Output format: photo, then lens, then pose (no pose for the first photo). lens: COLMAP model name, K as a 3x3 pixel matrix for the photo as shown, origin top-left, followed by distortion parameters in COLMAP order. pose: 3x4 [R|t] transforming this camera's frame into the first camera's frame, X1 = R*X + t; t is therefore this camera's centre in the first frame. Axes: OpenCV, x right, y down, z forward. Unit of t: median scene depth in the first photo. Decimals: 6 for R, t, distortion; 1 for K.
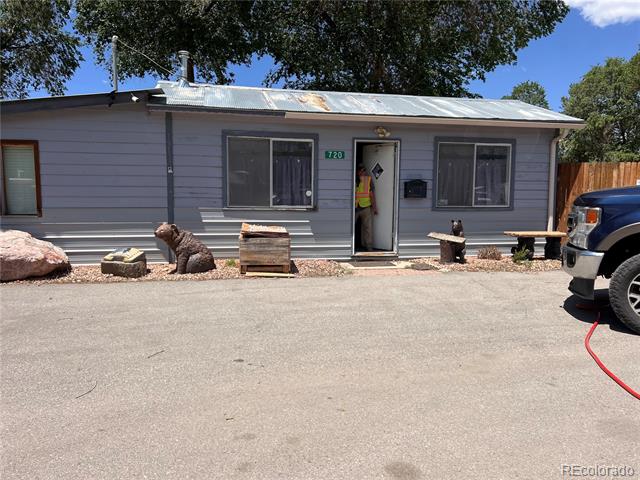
lens RADIAL K [[480.5, 0, 316.1], [0, 480.5, 243.3], [0, 0, 1]] dist [0.073479, -0.087600]
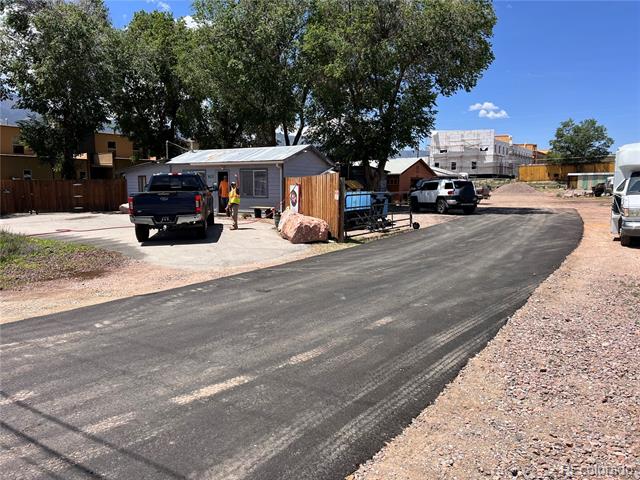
lens RADIAL K [[479.1, 0, 316.0], [0, 479.1, 236.7], [0, 0, 1]] dist [0.072935, -0.082281]
pose [[0.716703, 0.062582, -0.694565, 2.353867], [-0.069974, 0.997392, 0.017662, 0.066991], [0.693859, 0.035943, 0.719214, -0.539476]]
